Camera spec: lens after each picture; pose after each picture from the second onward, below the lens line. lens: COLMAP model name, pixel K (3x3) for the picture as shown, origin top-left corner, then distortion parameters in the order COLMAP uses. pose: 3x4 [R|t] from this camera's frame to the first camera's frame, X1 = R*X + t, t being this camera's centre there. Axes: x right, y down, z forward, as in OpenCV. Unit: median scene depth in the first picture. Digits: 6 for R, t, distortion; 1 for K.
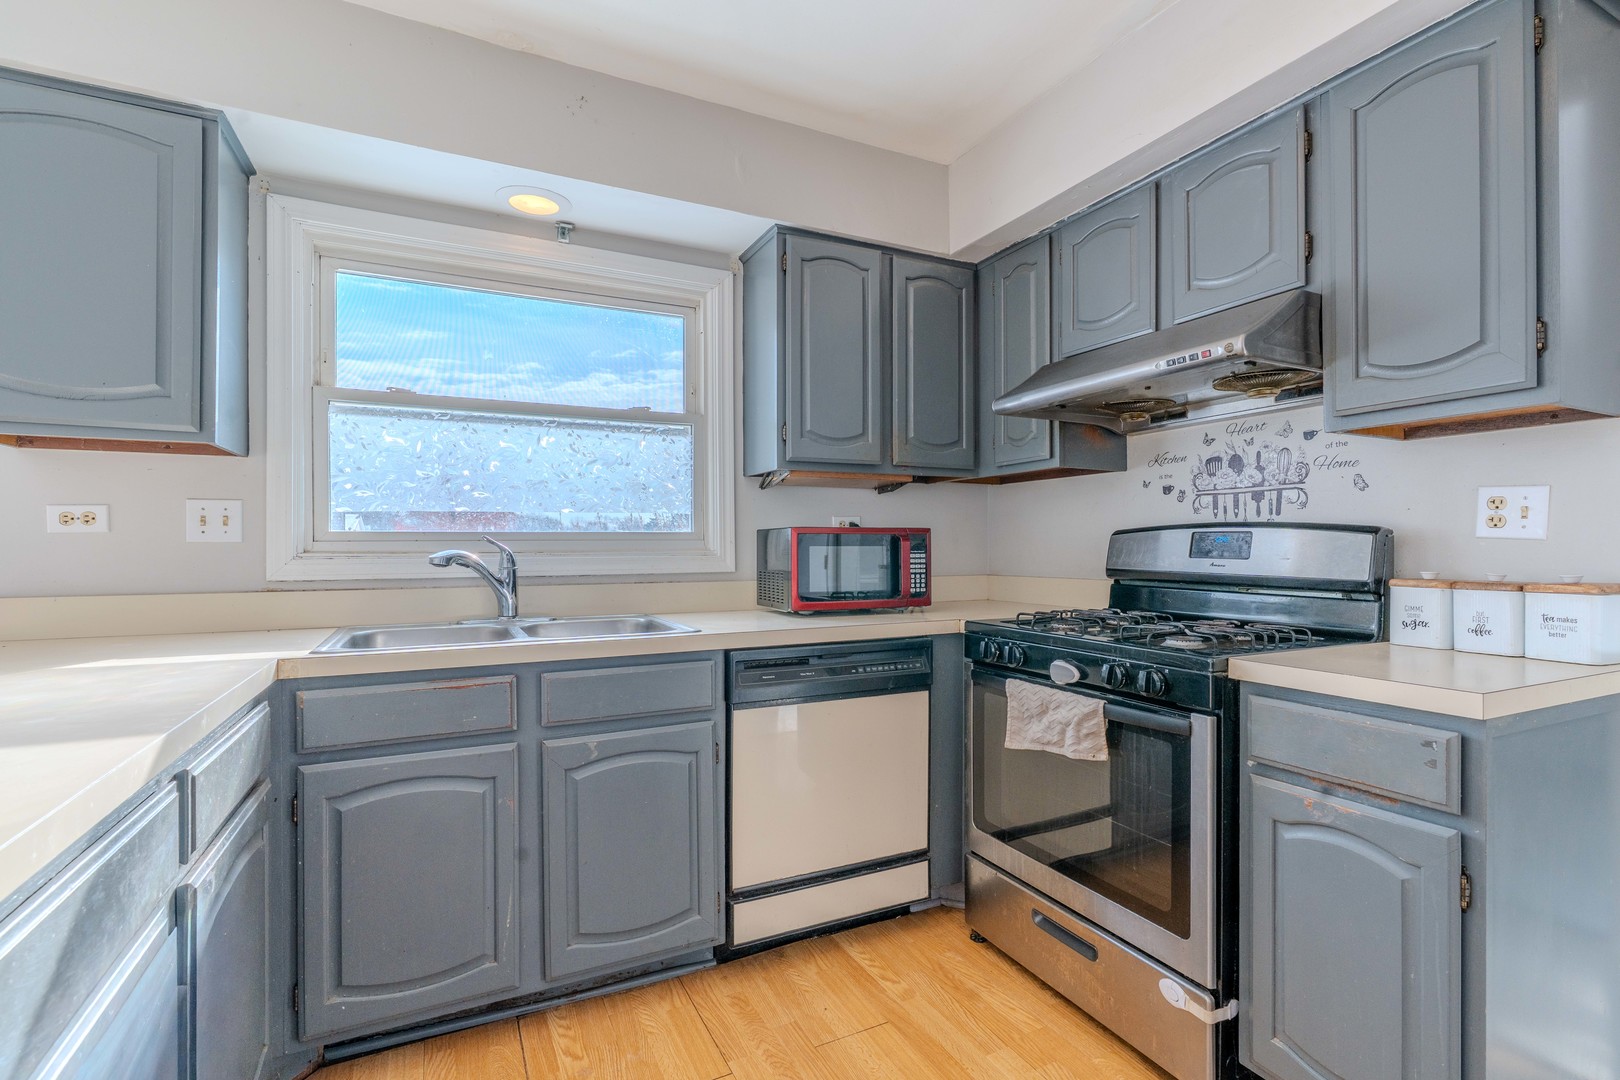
lens RADIAL K [[729.2, 0, 778.7], [0, 729.2, 546.1], [0, 0, 1]] dist [-0.003342, -0.000050]
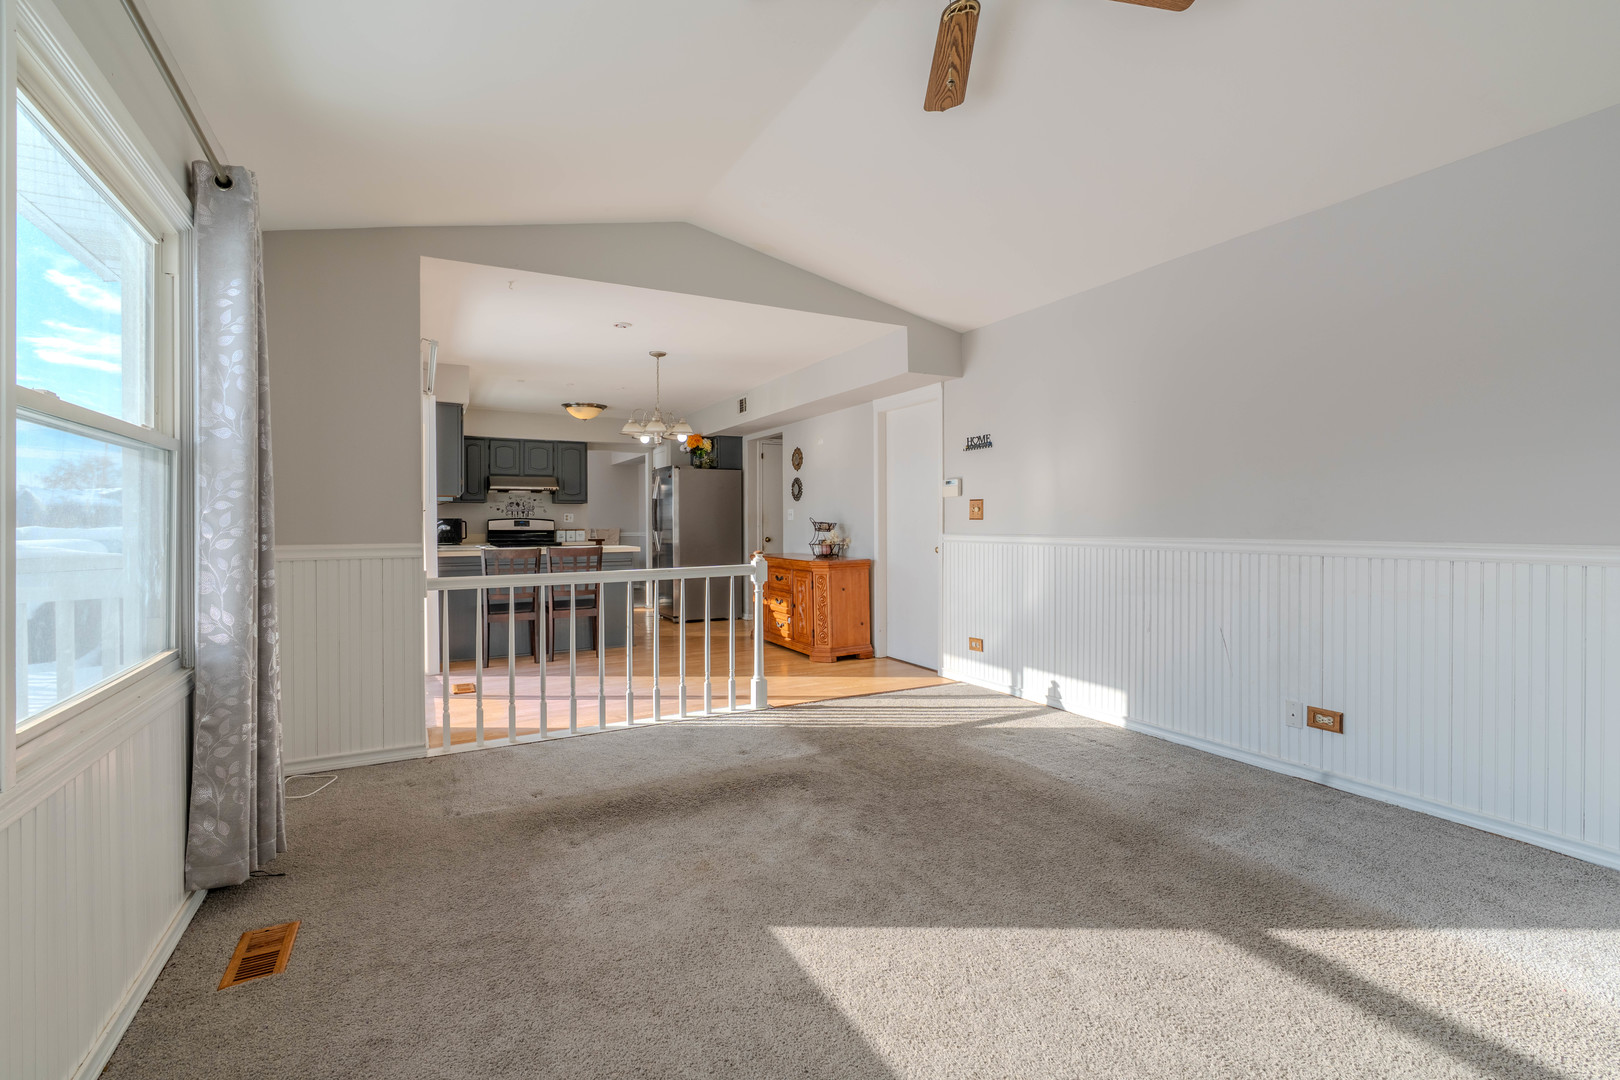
lens RADIAL K [[729.2, 0, 809.3], [0, 729.2, 532.2], [0, 0, 1]] dist [-0.003342, -0.000050]
pose [[-0.057595, -0.006865, 0.998316, -3.850829], [-0.000072, 0.999976, 0.006872, 0.021017], [-0.998340, 0.000323, -0.057594, -0.484764]]
